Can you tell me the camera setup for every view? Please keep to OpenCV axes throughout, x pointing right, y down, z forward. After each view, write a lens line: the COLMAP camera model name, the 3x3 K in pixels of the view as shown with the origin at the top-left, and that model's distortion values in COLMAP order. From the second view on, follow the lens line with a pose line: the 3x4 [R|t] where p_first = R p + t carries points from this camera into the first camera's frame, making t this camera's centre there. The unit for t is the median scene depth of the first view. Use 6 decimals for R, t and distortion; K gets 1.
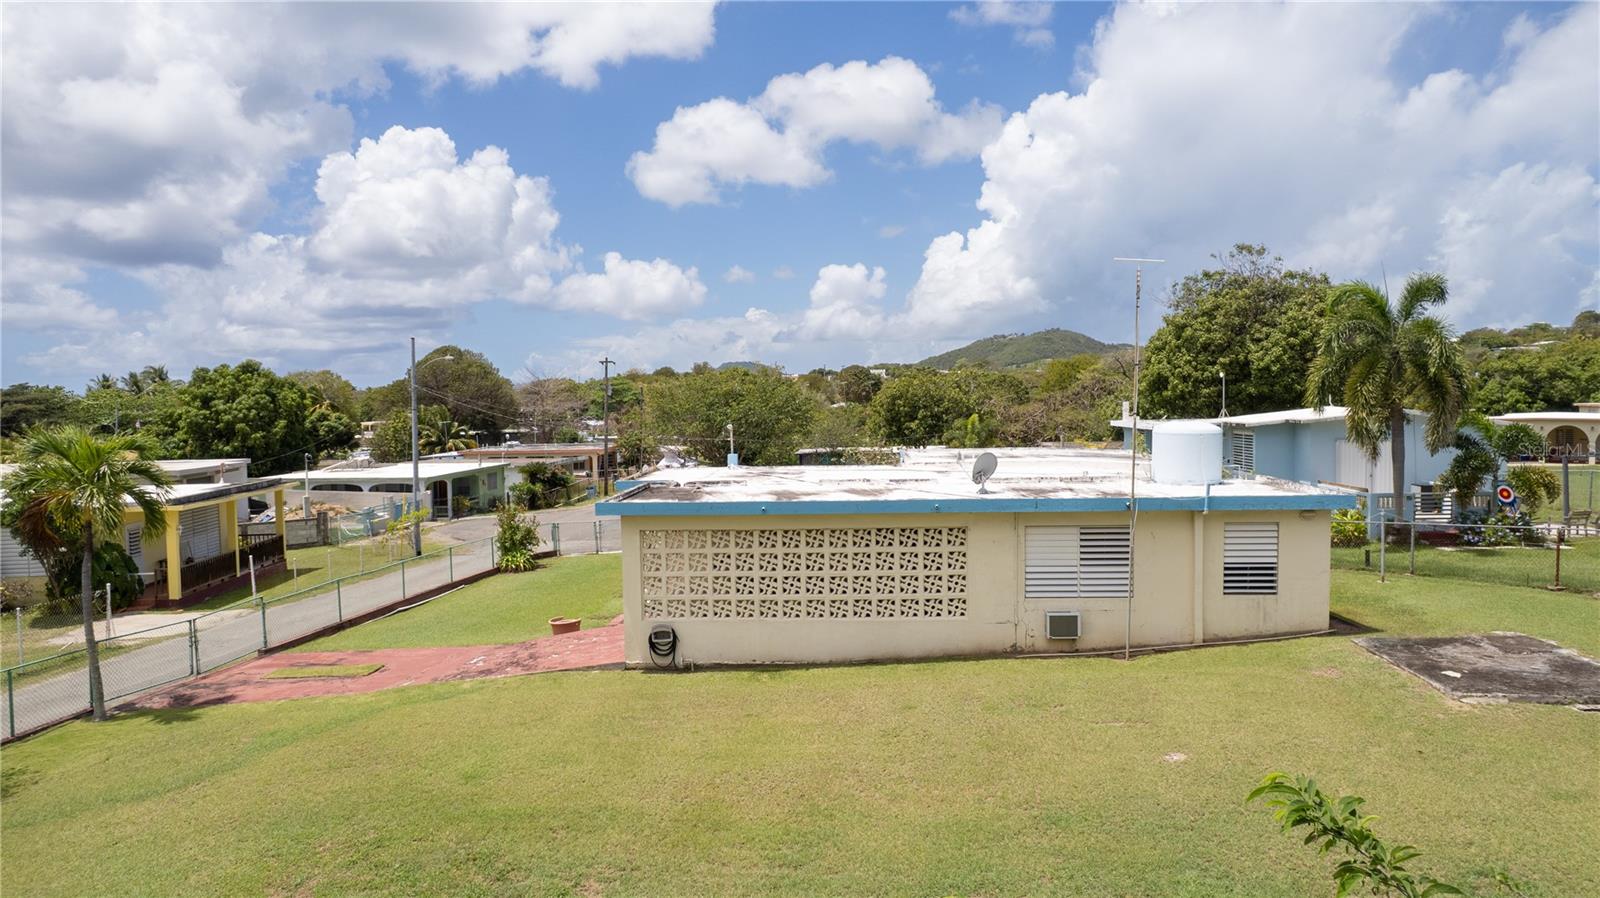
lens RADIAL K [[1010.1, 0, 797.5], [0, 1010.1, 443.4], [0, 0, 1]] dist [-0.040630, 0.016433]
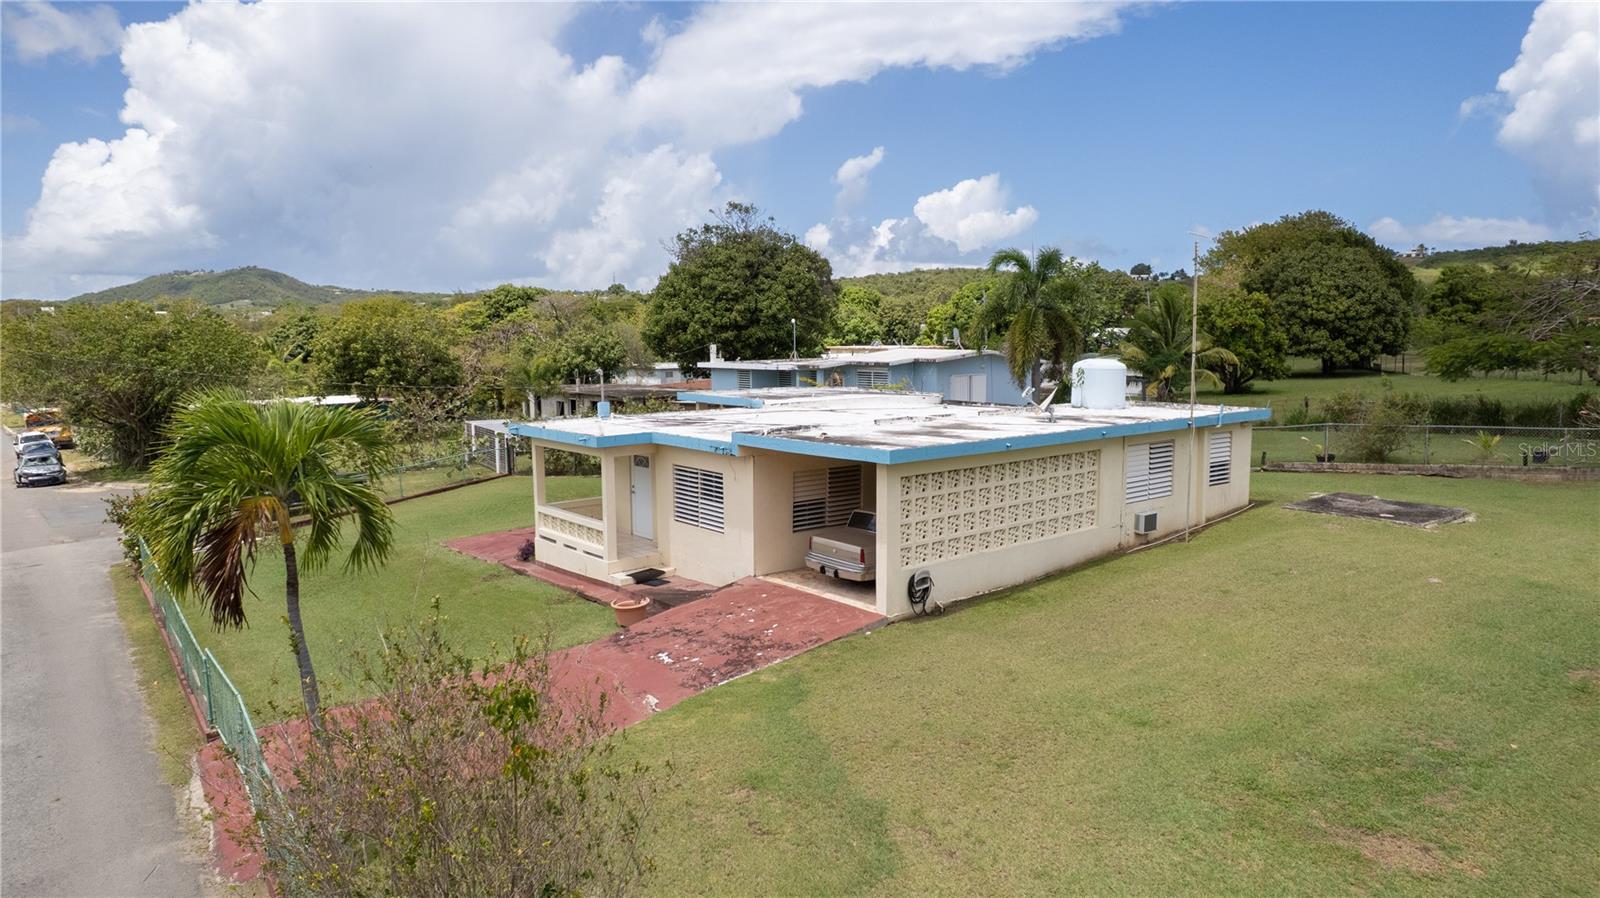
lens RADIAL K [[1010.1, 0, 789.9], [0, 1010.1, 451.6], [0, 0, 1]] dist [-0.040630, 0.016433]
pose [[0.736169, -0.068298, 0.673343, -0.542617], [0.026357, 0.997034, 0.072314, -0.005051], [-0.676284, -0.035488, 0.735785, 0.234291]]
